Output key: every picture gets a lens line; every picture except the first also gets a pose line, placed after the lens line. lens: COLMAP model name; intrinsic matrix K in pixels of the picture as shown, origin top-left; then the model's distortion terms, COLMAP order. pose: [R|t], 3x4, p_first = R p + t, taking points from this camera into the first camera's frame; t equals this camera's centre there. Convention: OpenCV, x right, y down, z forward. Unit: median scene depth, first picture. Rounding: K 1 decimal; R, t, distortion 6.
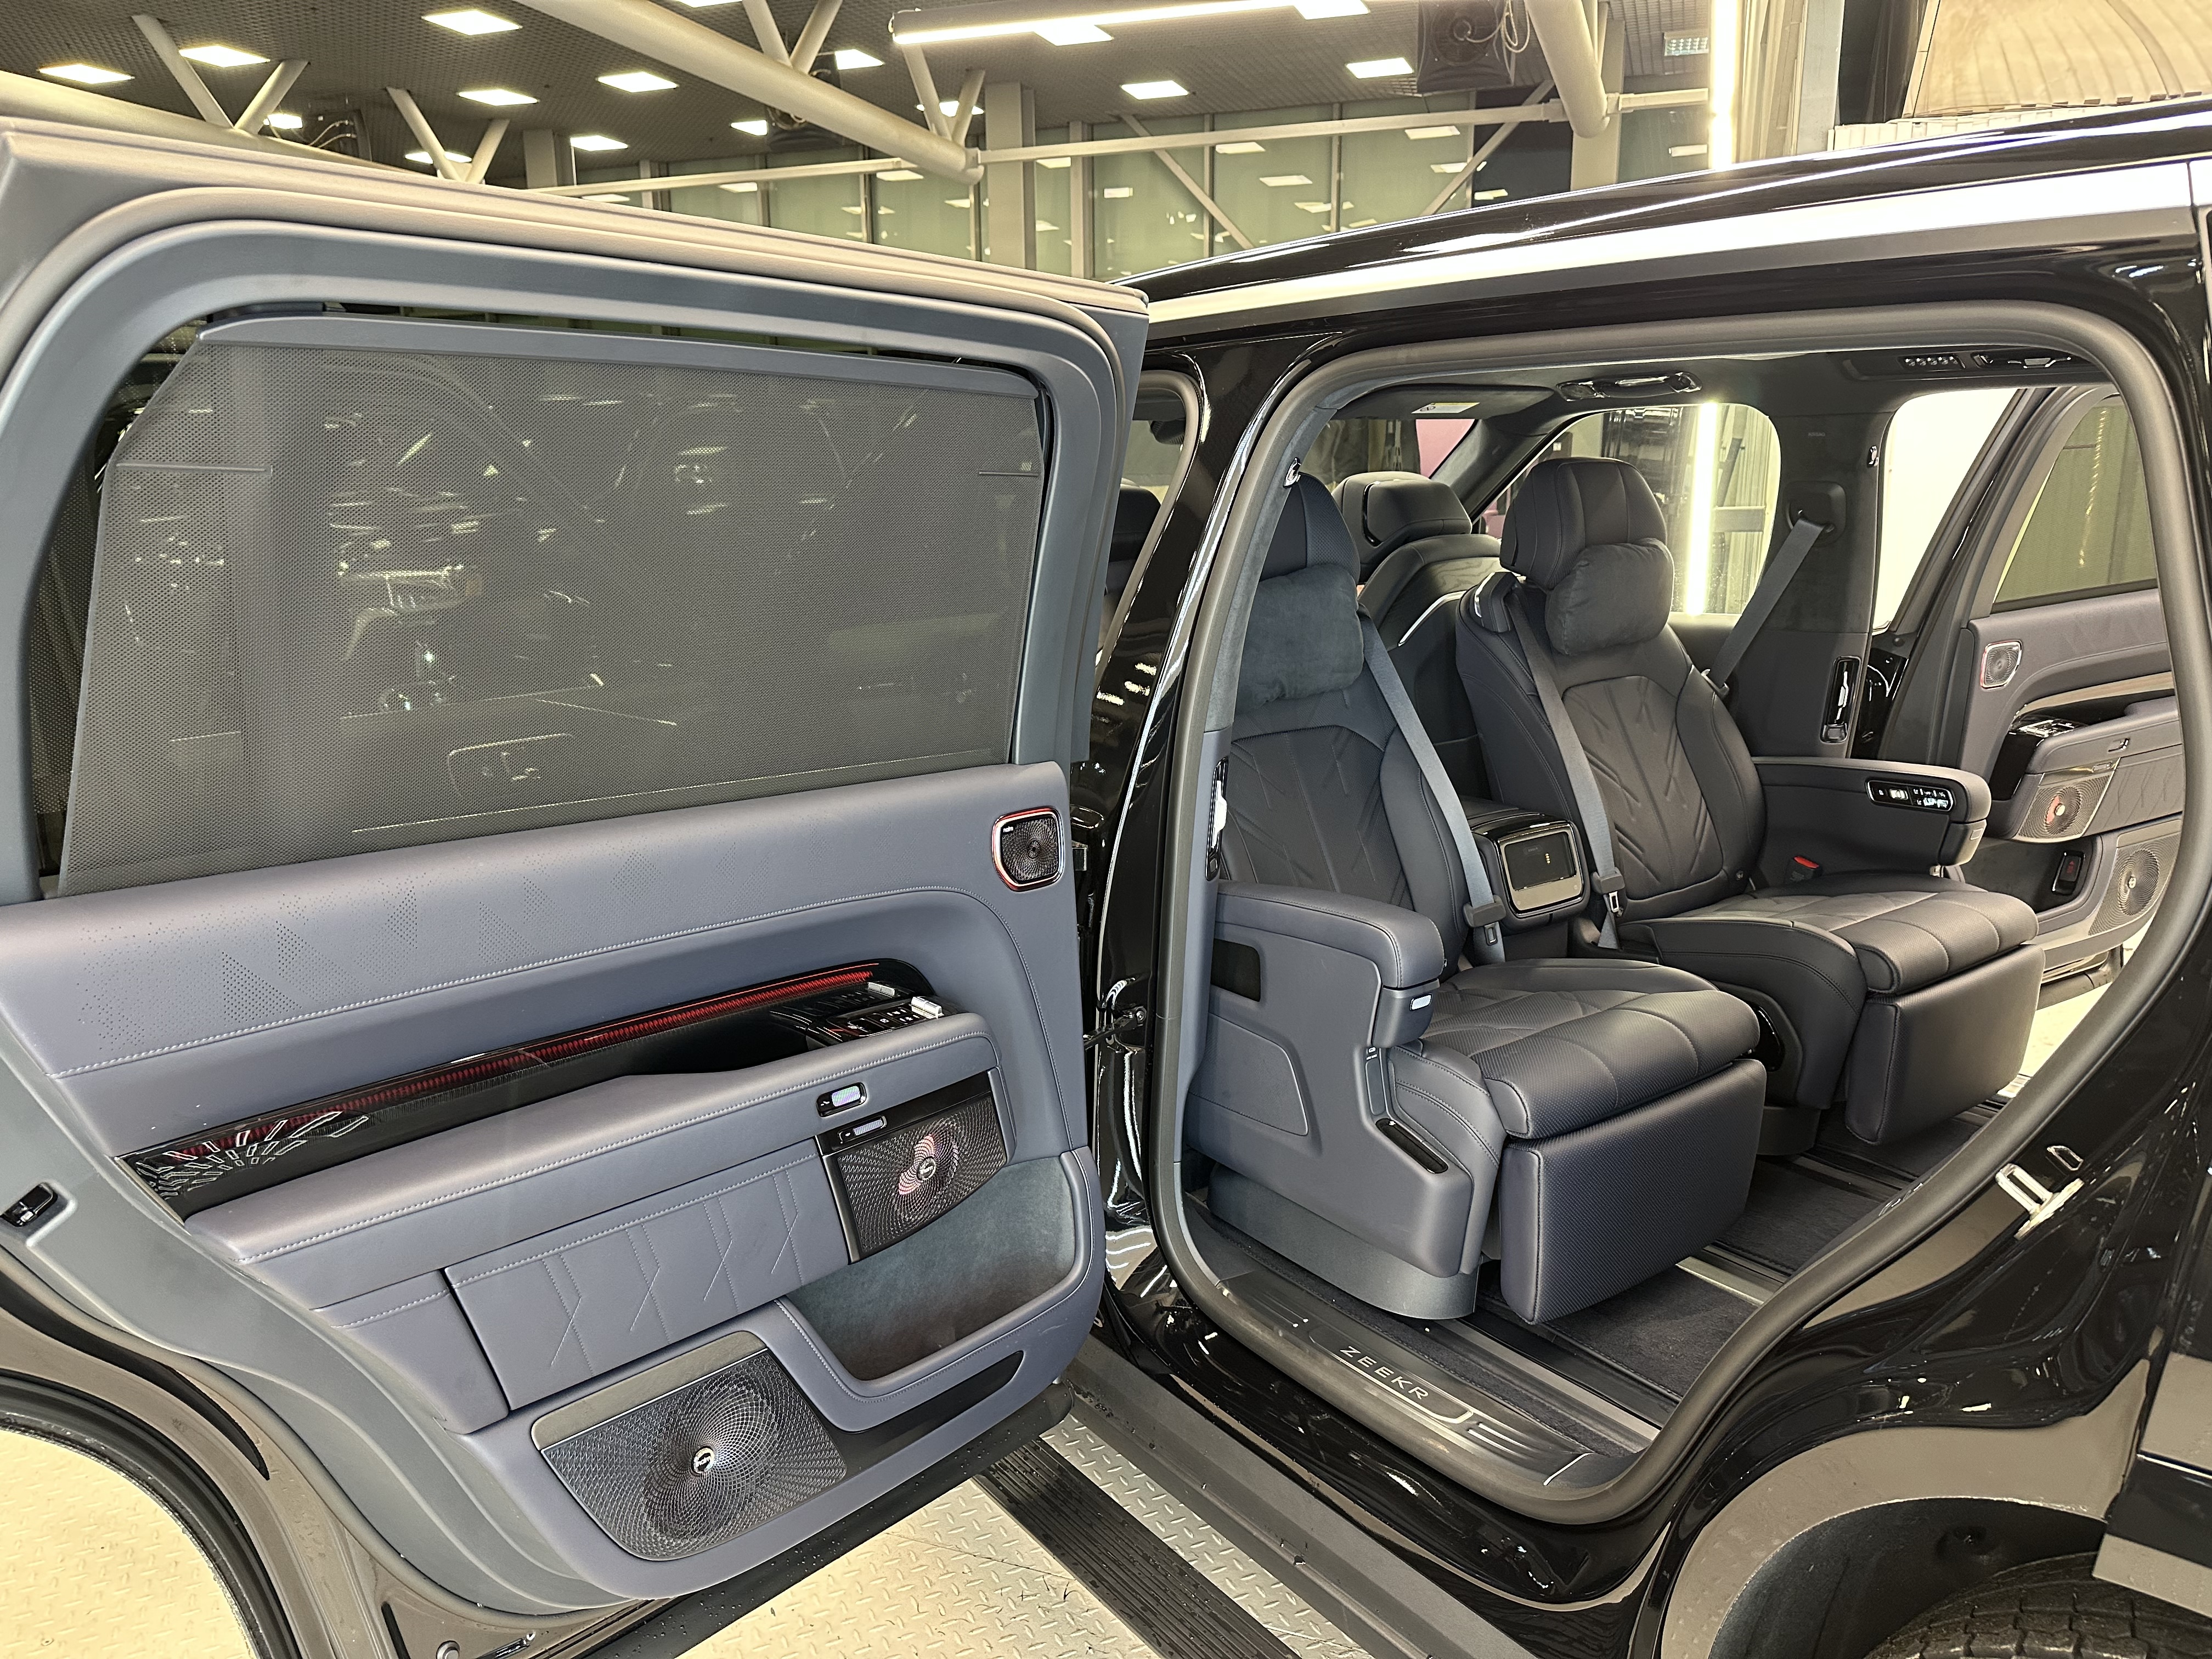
lens RADIAL K [[1574.9, 0, 1095.8], [0, 1574.9, 823.3], [0, 0, 1]] dist [0.009707, -0.014153]
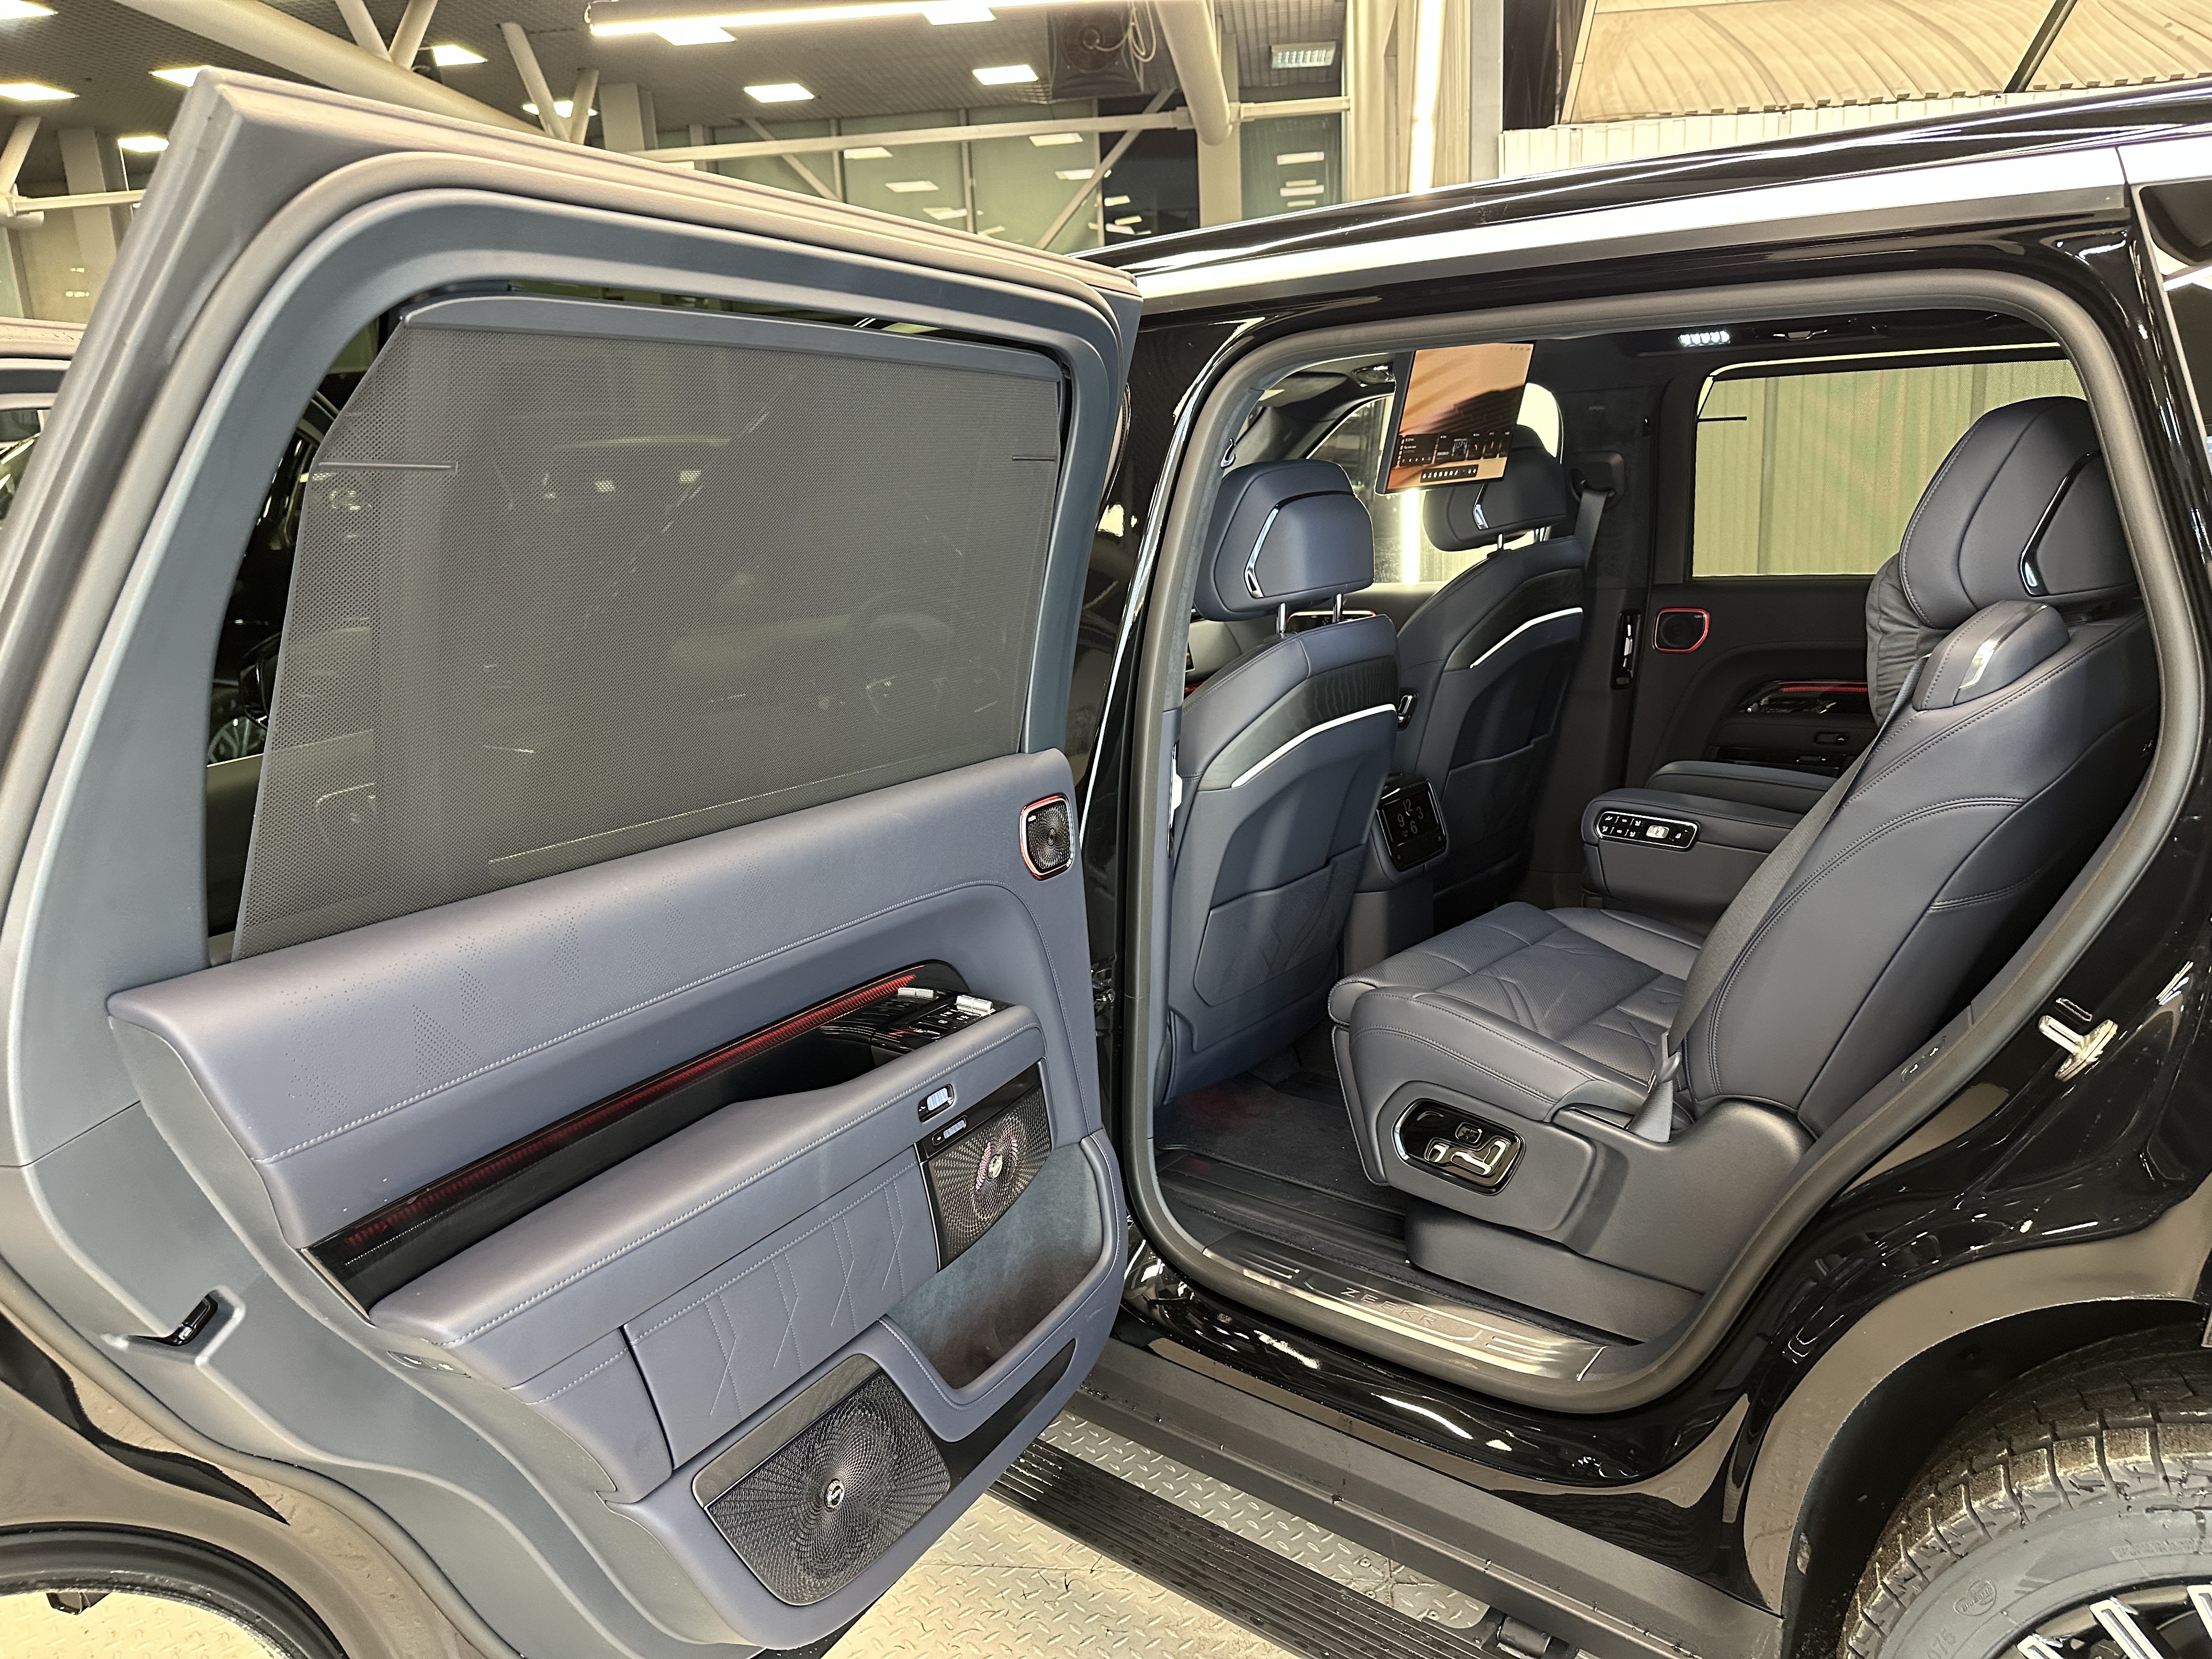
lens RADIAL K [[1574.9, 0, 1091.0], [0, 1574.9, 832.6], [0, 0, 1]] dist [0.009707, -0.014153]
pose [[0.970630, -0.089414, 0.223342, -0.232378], [0.089293, 0.995948, 0.010661, 0.005470], [-0.223390, 0.009595, 0.974682, 0.020762]]
